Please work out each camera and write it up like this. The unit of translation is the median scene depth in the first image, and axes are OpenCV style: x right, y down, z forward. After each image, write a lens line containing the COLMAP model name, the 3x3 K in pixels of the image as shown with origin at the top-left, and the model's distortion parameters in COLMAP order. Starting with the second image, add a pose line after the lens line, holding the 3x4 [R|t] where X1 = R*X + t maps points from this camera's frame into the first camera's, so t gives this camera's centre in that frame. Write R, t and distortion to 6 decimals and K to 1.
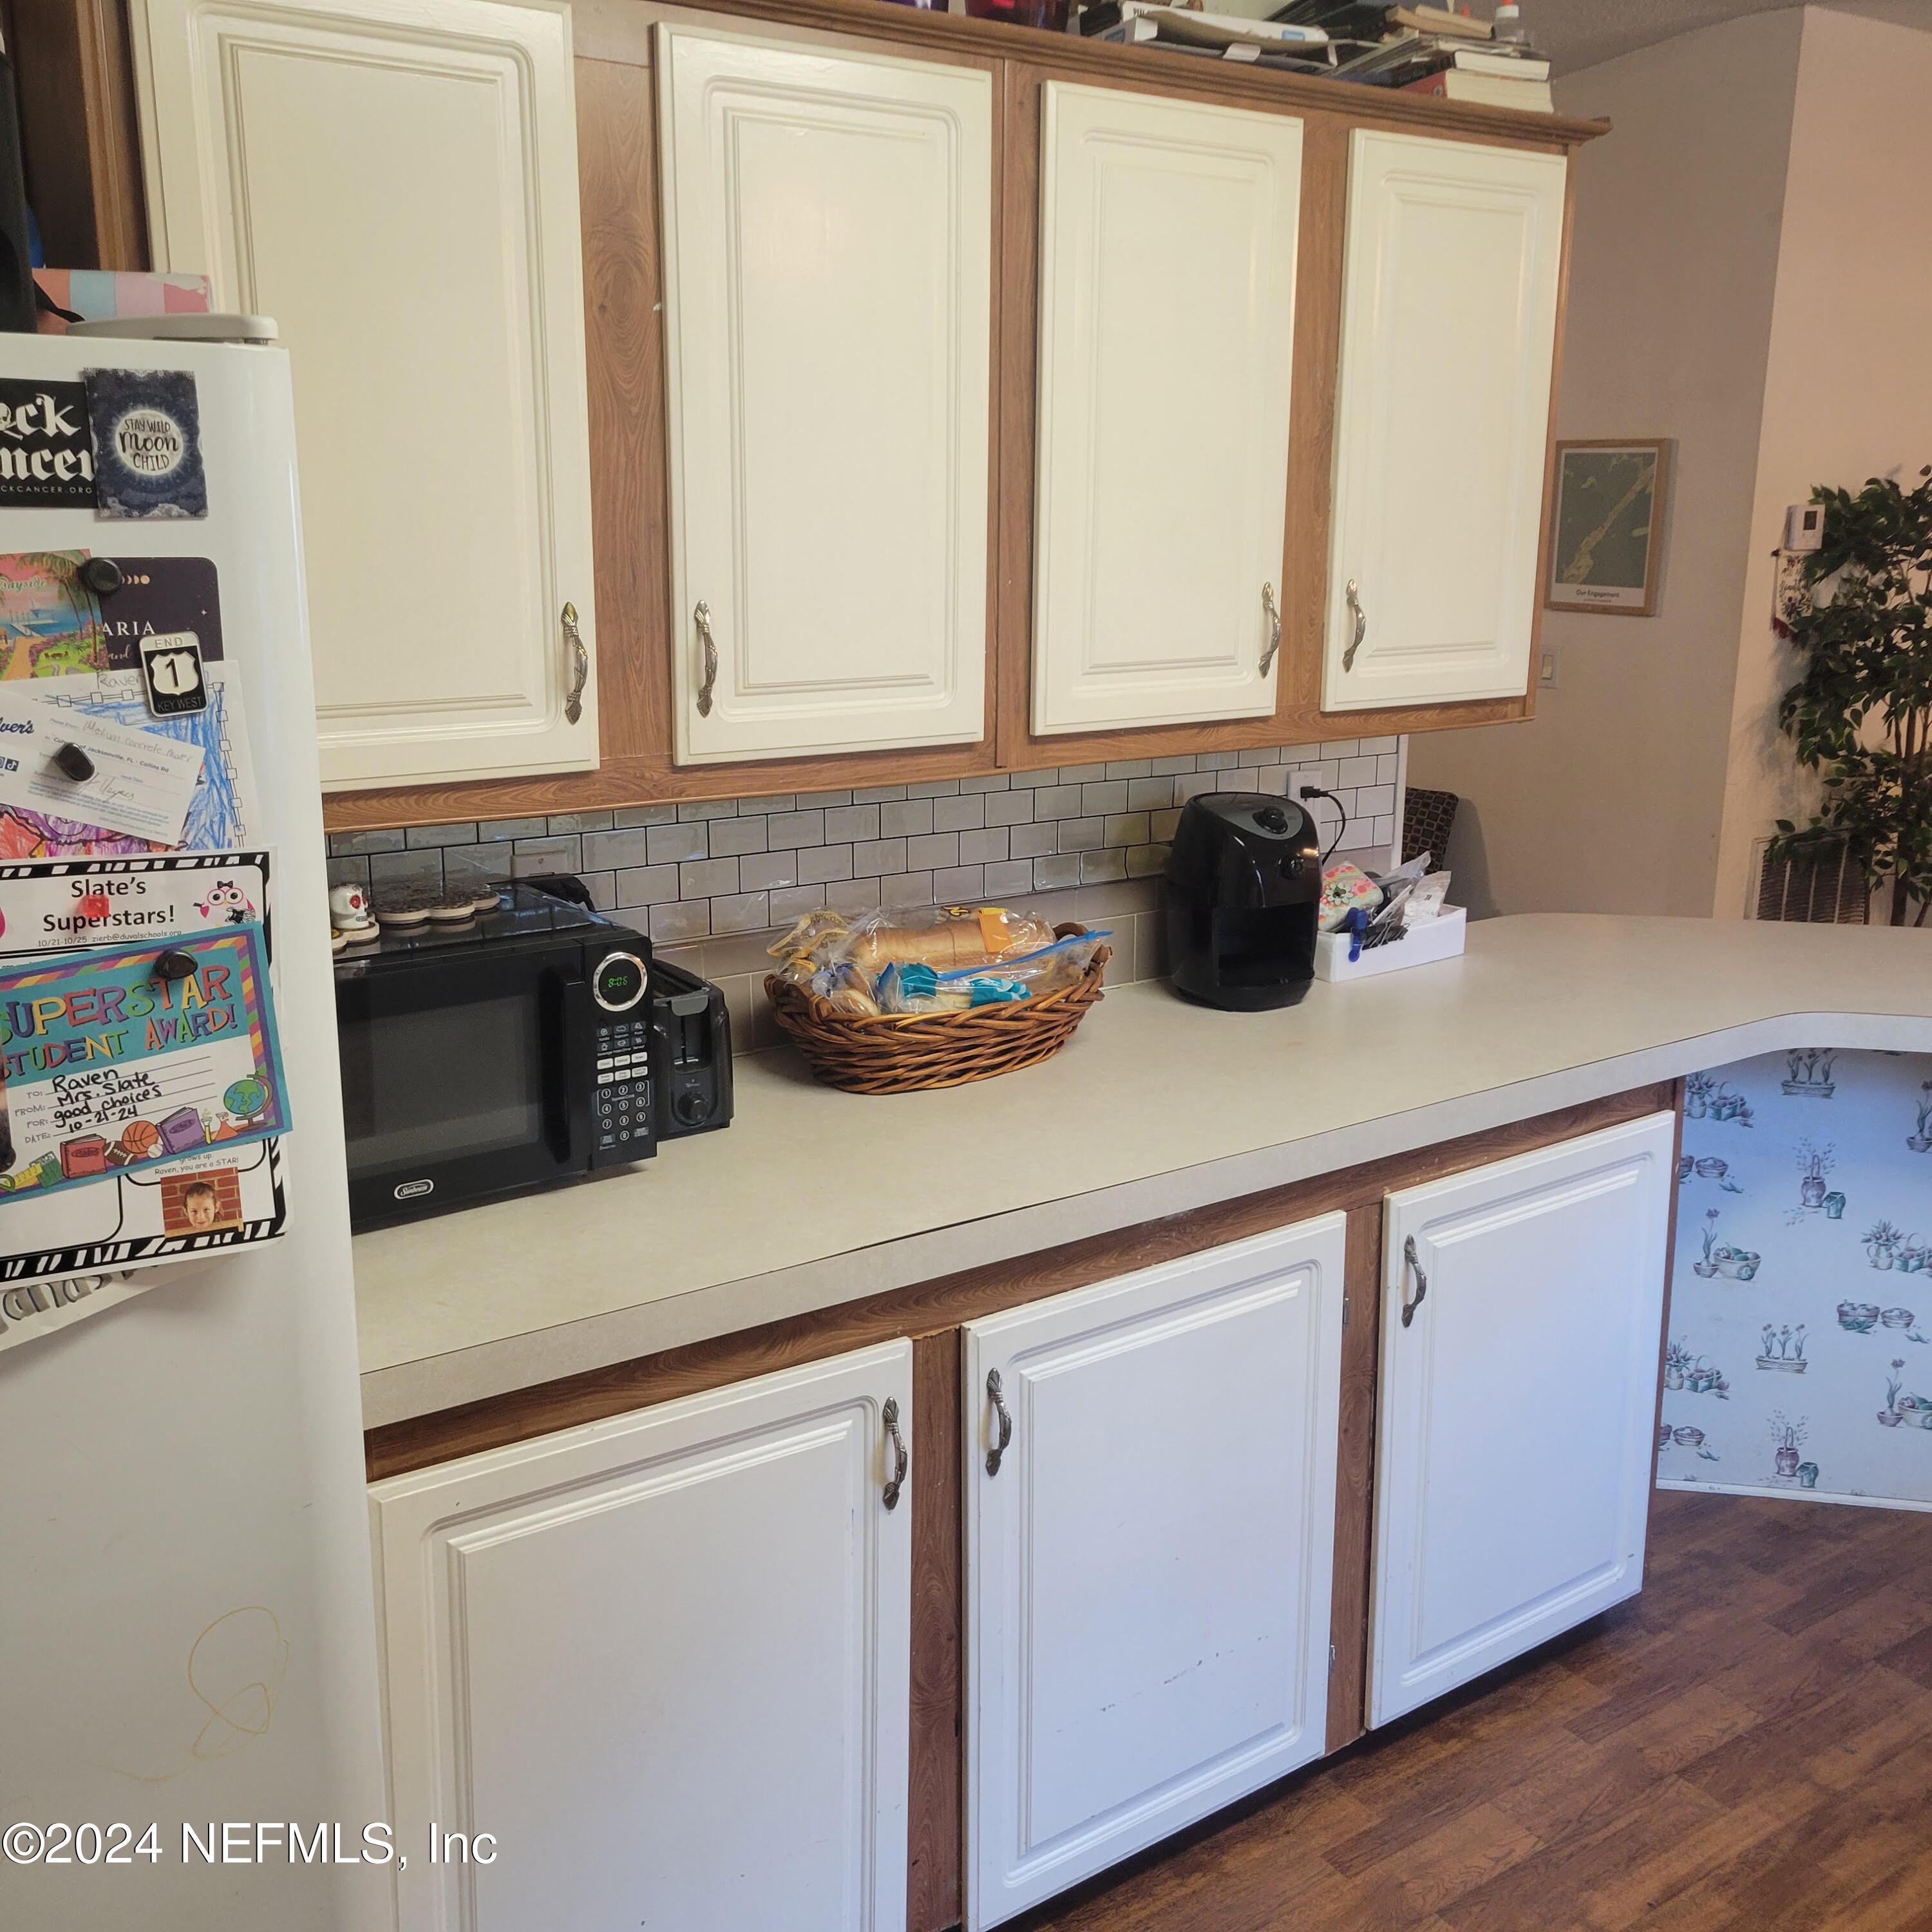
lens RADIAL K [[1897.9, 0, 971.7], [0, 1897.9, 924.7], [0, 0, 1]] dist [0.054780, -0.031092]
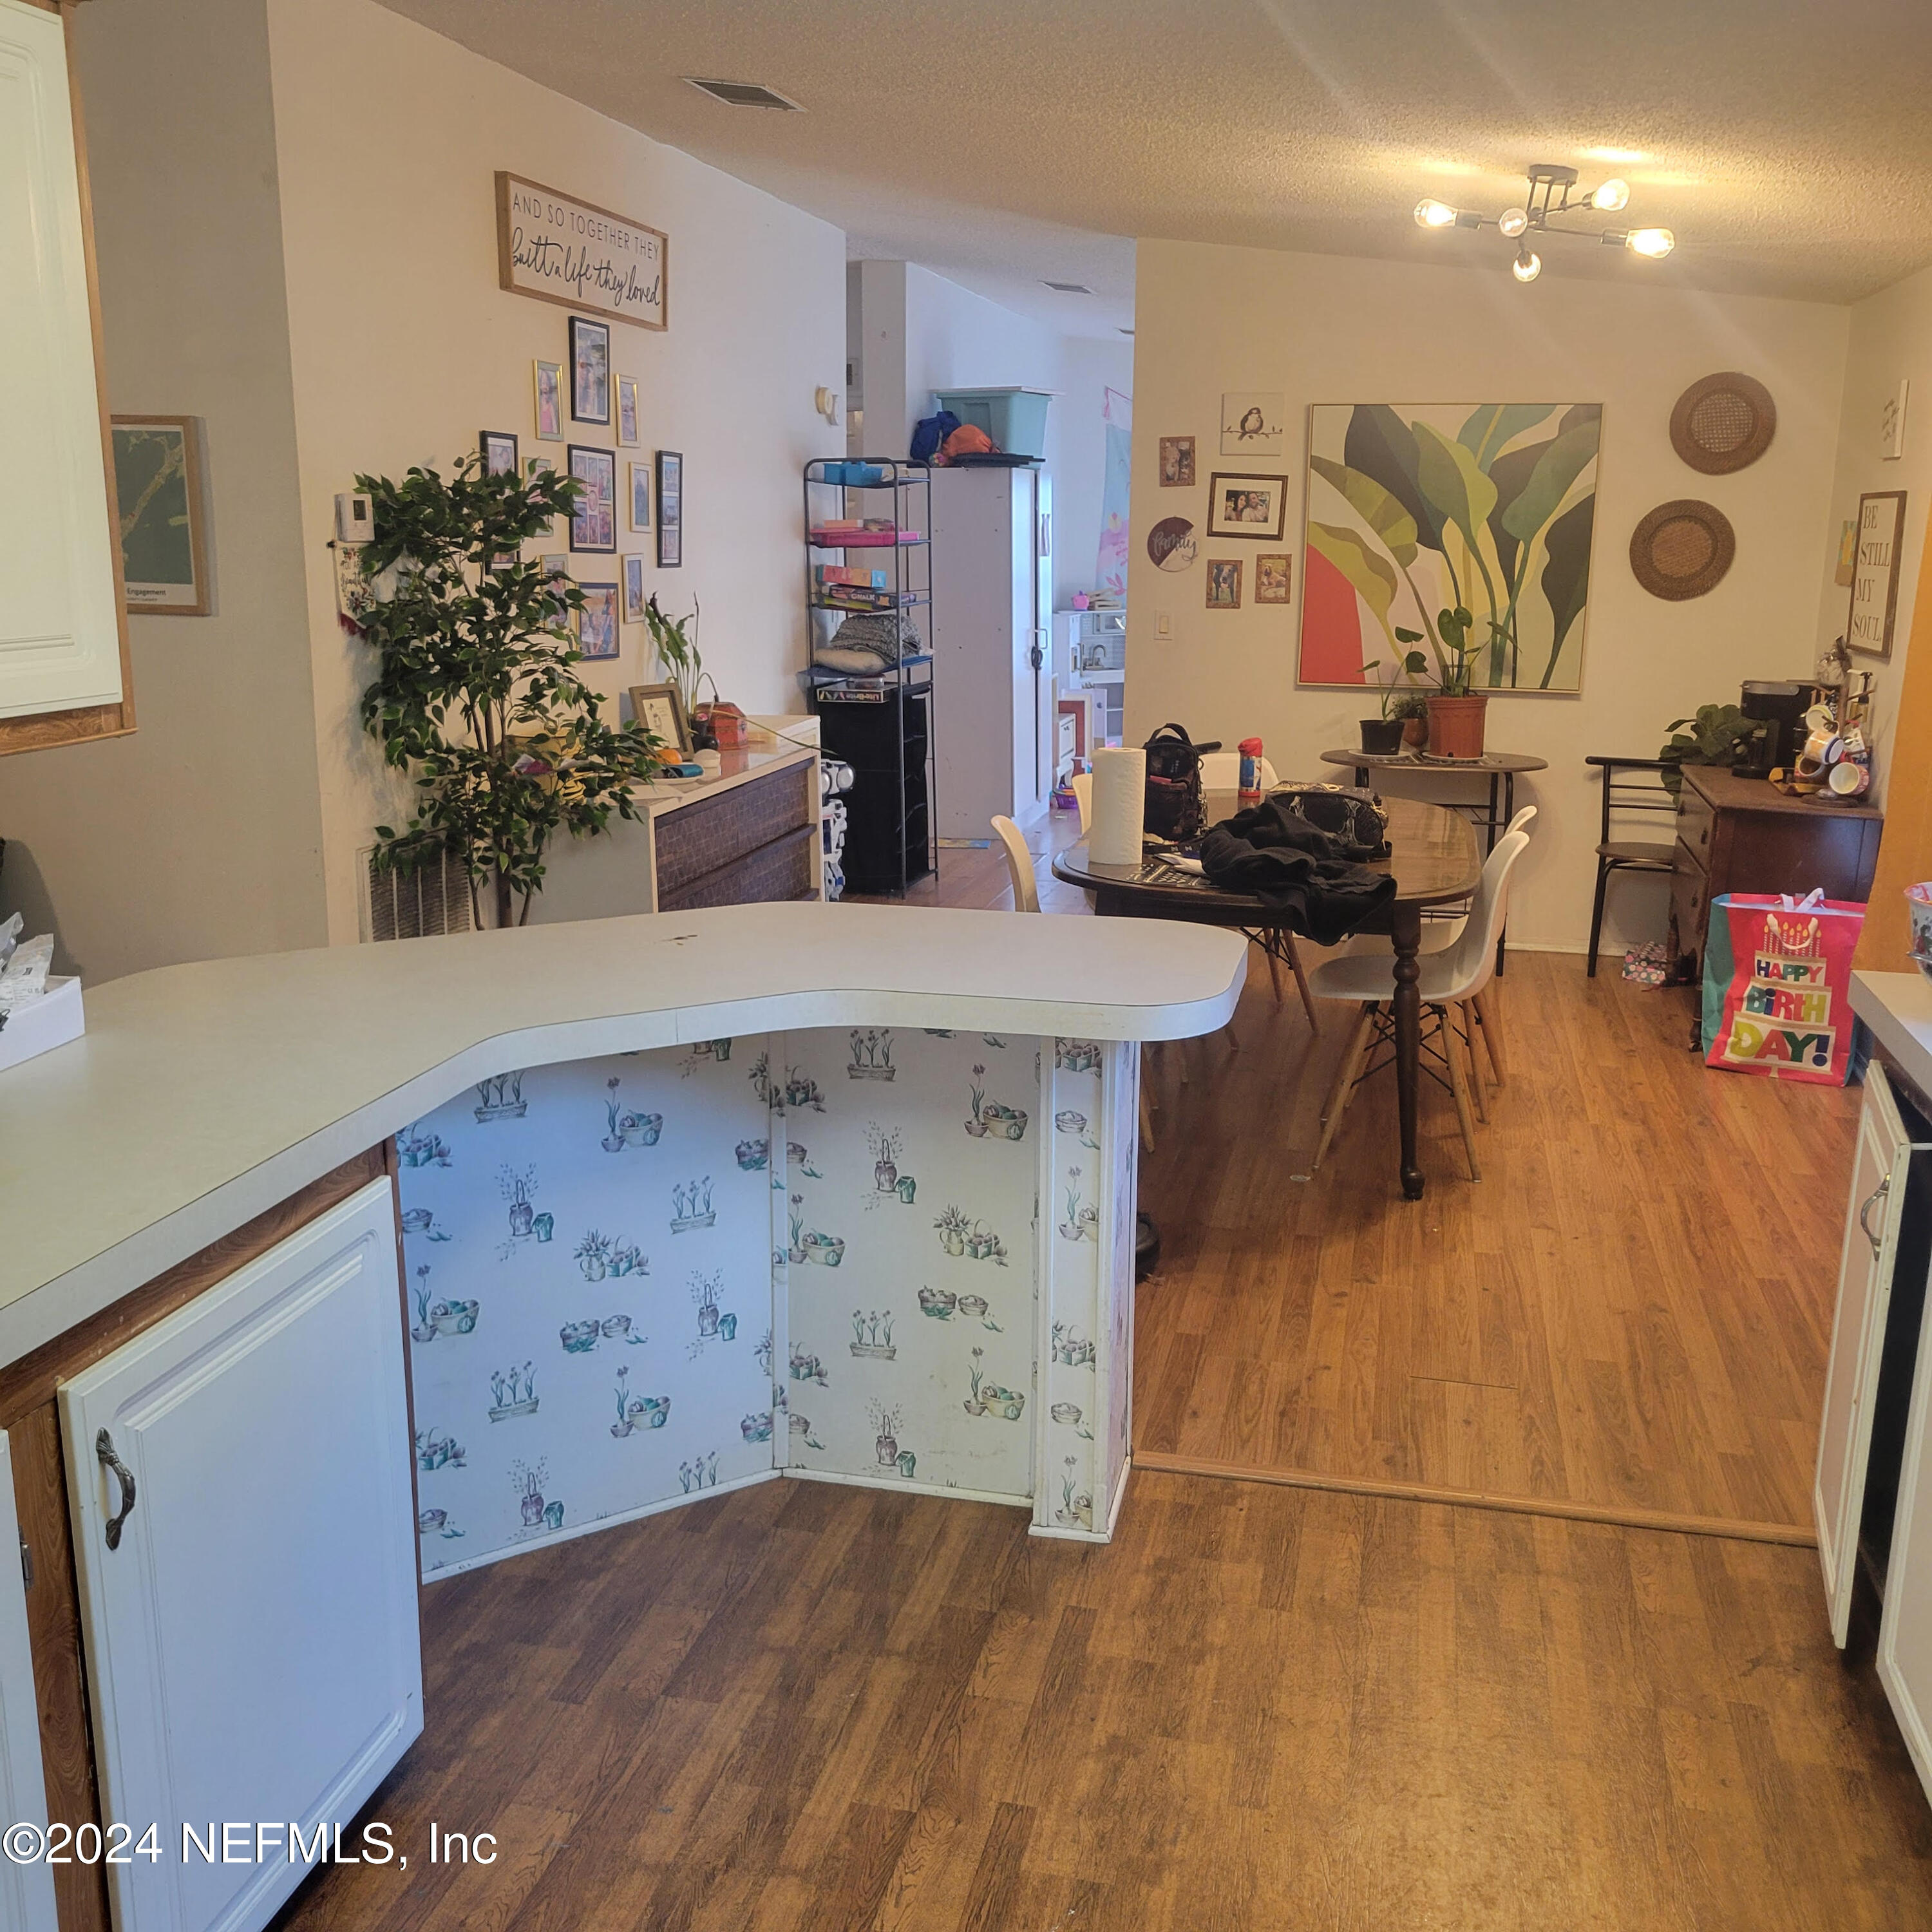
lens RADIAL K [[1897.9, 0, 971.7], [0, 1897.9, 924.7], [0, 0, 1]] dist [0.054780, -0.031092]
pose [[0.736222, -0.140004, 0.662100, 0.005717], [0.145169, 0.988263, 0.047551, -0.009323], [-0.660987, 0.061108, 0.747905, 0.105692]]
